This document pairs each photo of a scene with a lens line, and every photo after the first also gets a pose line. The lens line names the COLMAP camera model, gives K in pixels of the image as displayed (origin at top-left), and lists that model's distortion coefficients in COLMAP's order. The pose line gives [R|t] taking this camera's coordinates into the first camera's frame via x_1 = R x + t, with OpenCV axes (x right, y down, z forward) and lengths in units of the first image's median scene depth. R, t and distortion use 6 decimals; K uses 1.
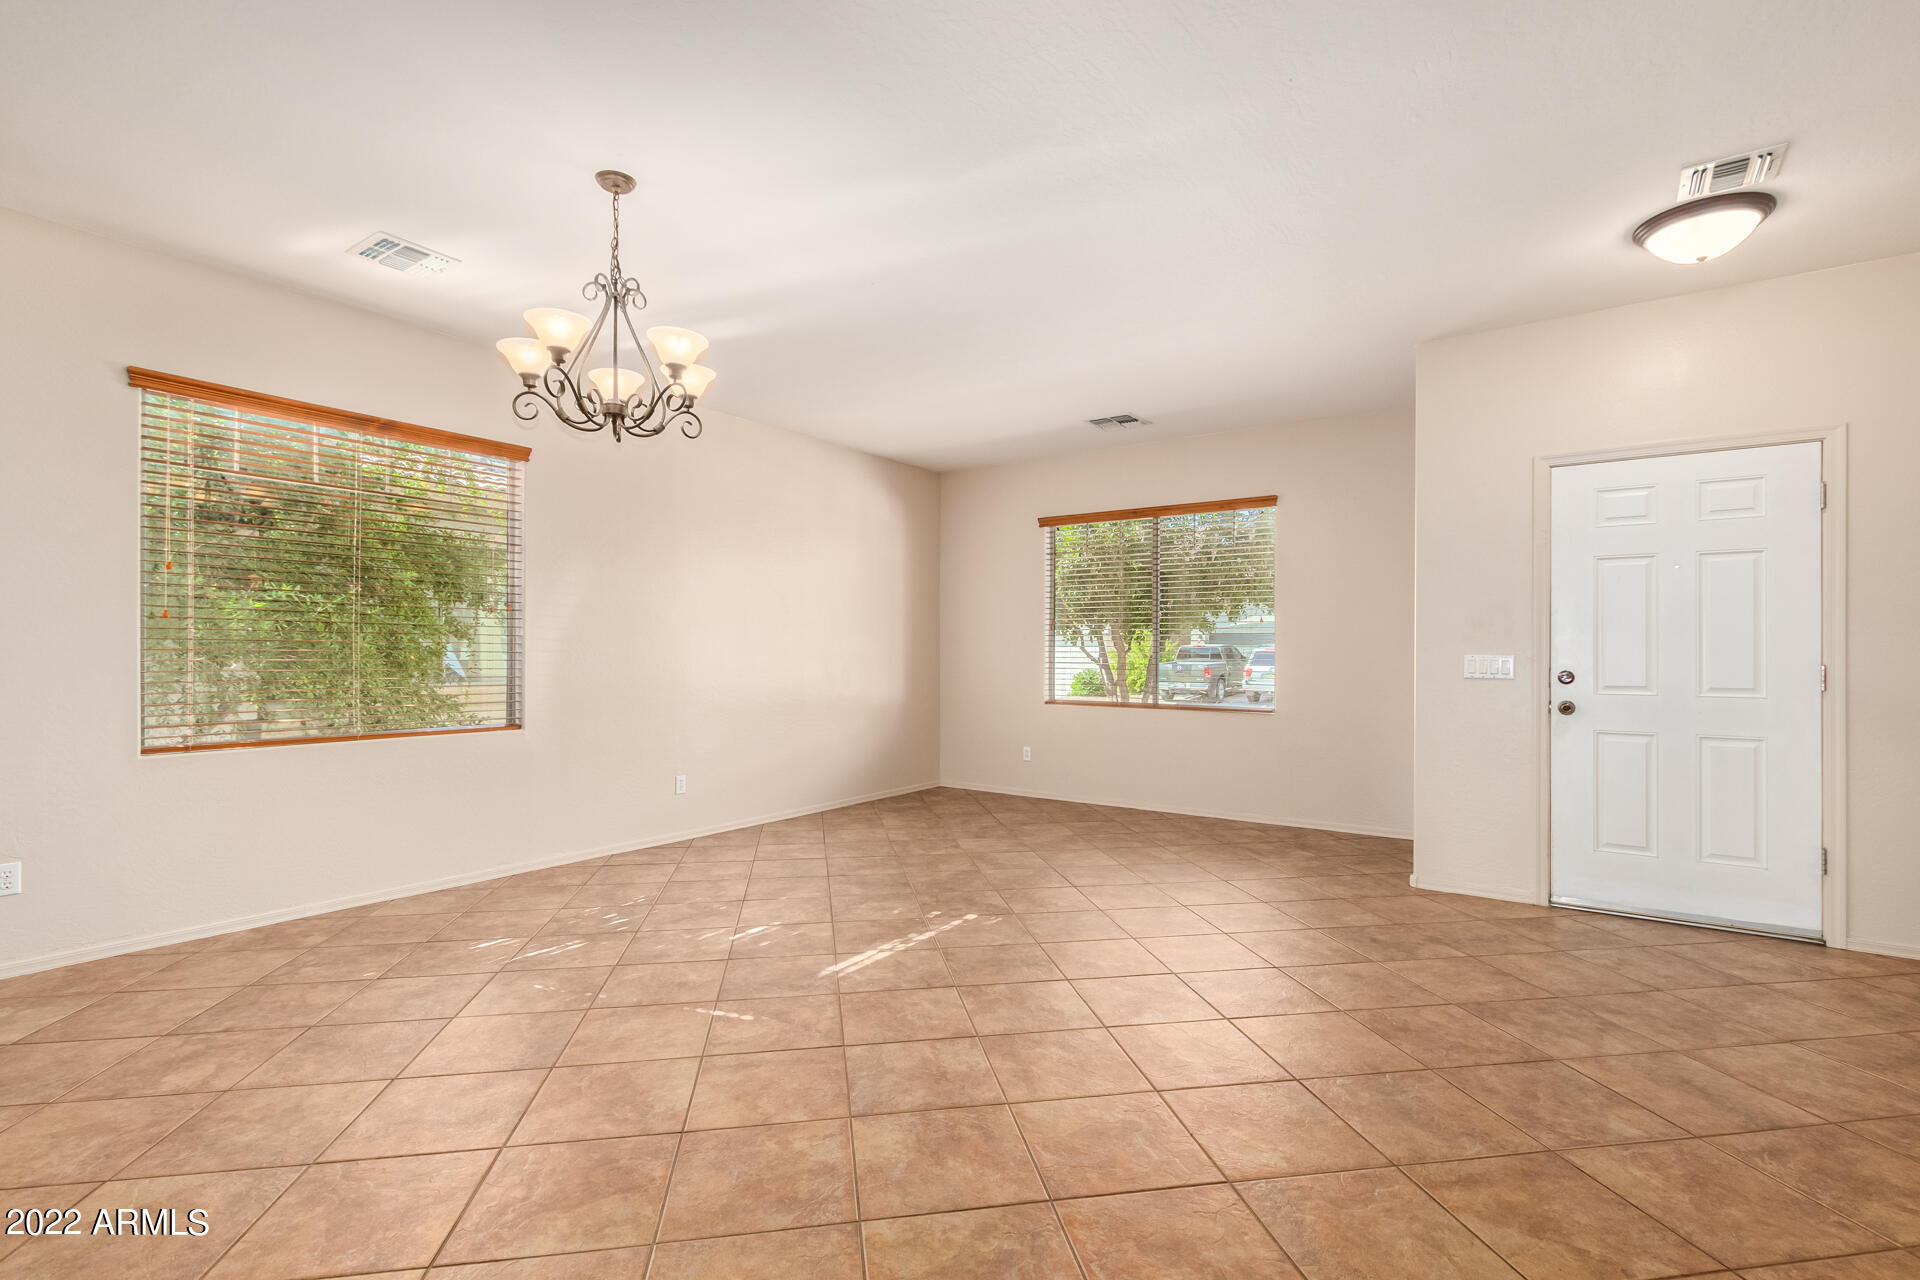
lens RADIAL K [[886.3, 0, 959.4], [0, 886.3, 647.1], [0, 0, 1]] dist [-0.001628, -0.000205]
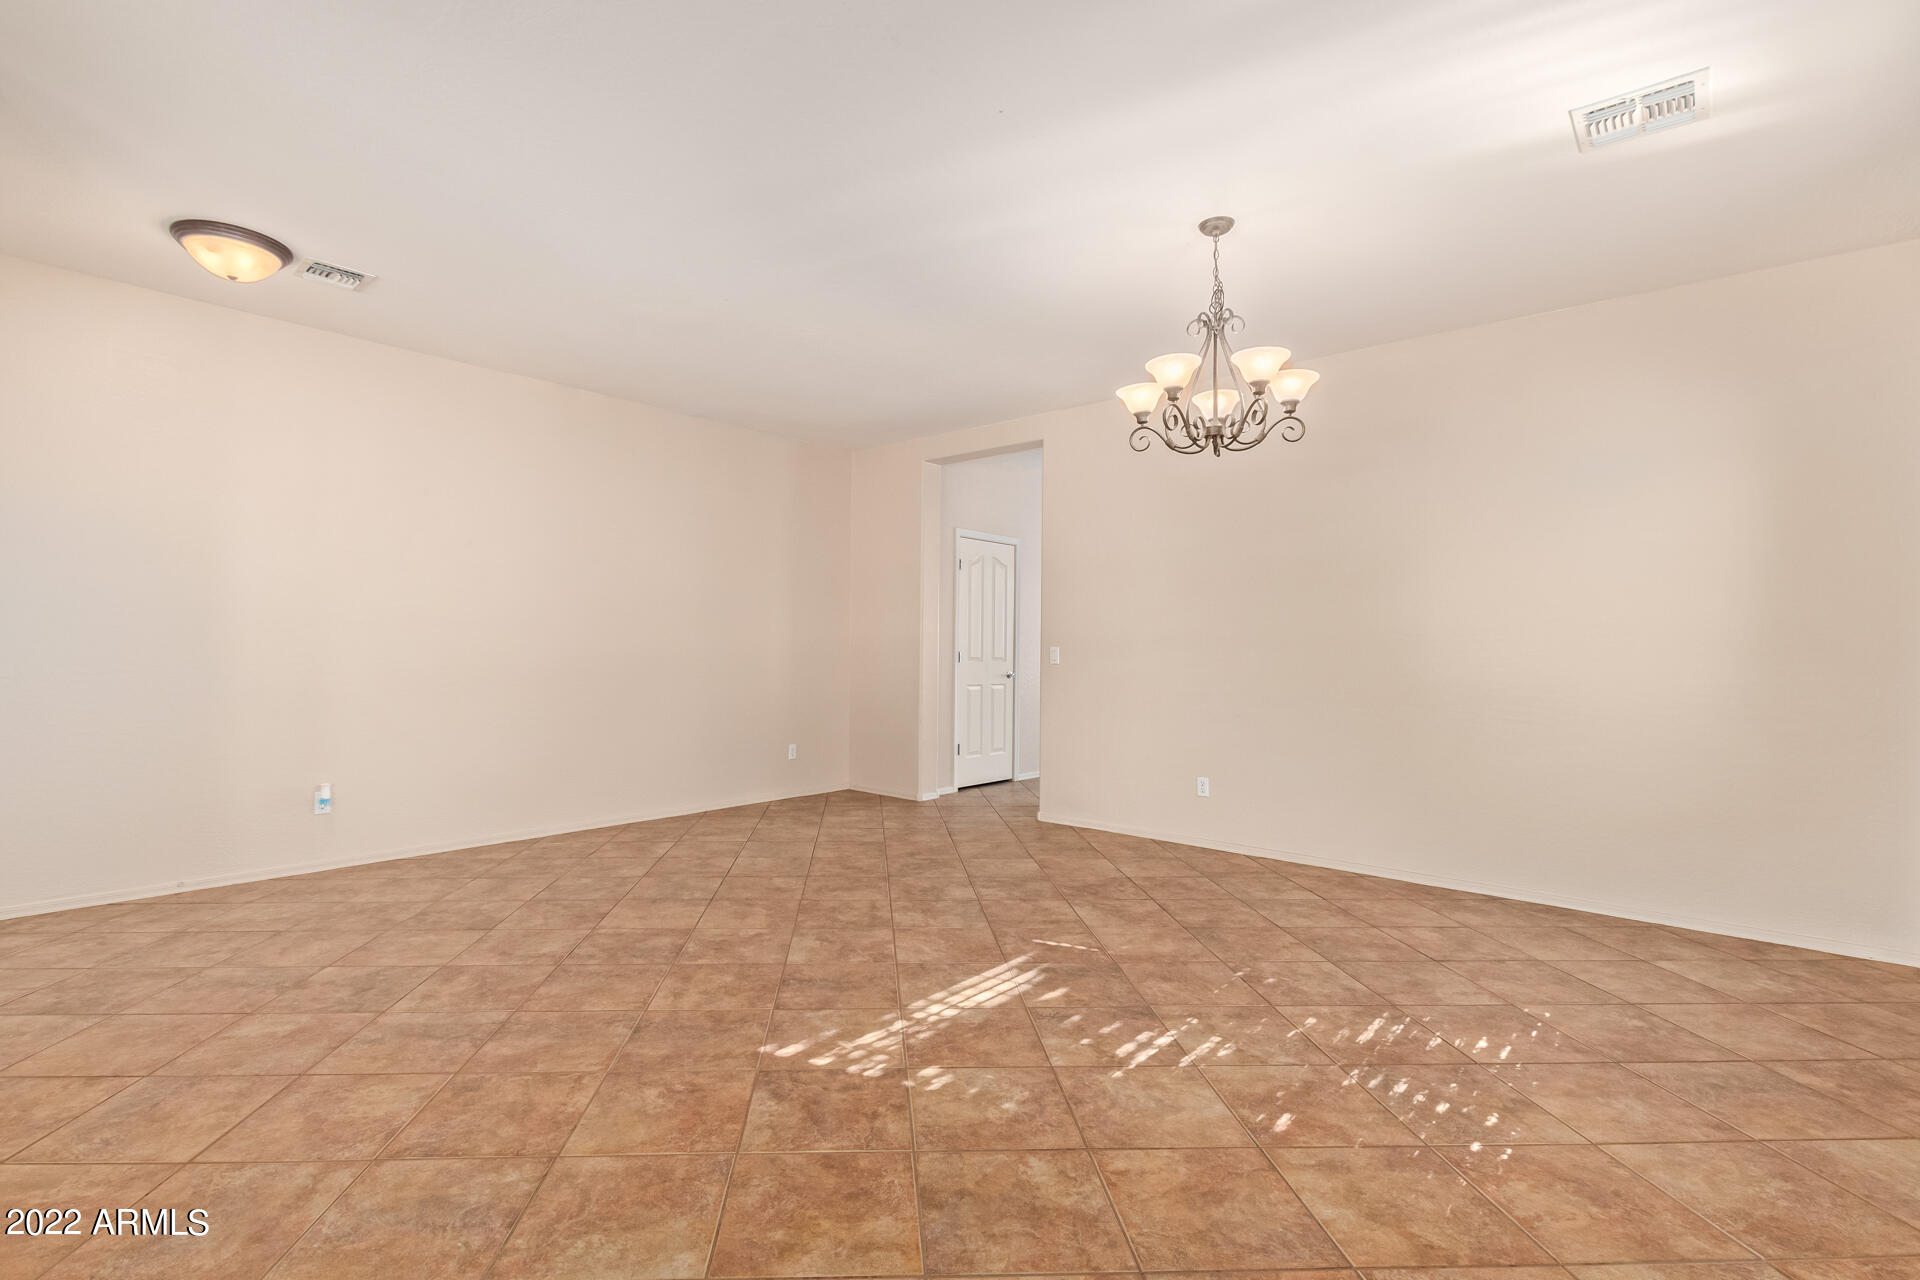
lens RADIAL K [[886.3, 0, 960.0], [0, 886.3, 642.9], [0, 0, 1]] dist [-0.001628, -0.000205]
pose [[-0.997664, -0.014590, 0.066733, -0.128075], [-0.015365, 0.999820, -0.011124, 0.014958], [-0.066559, -0.012123, -0.997709, 1.831310]]
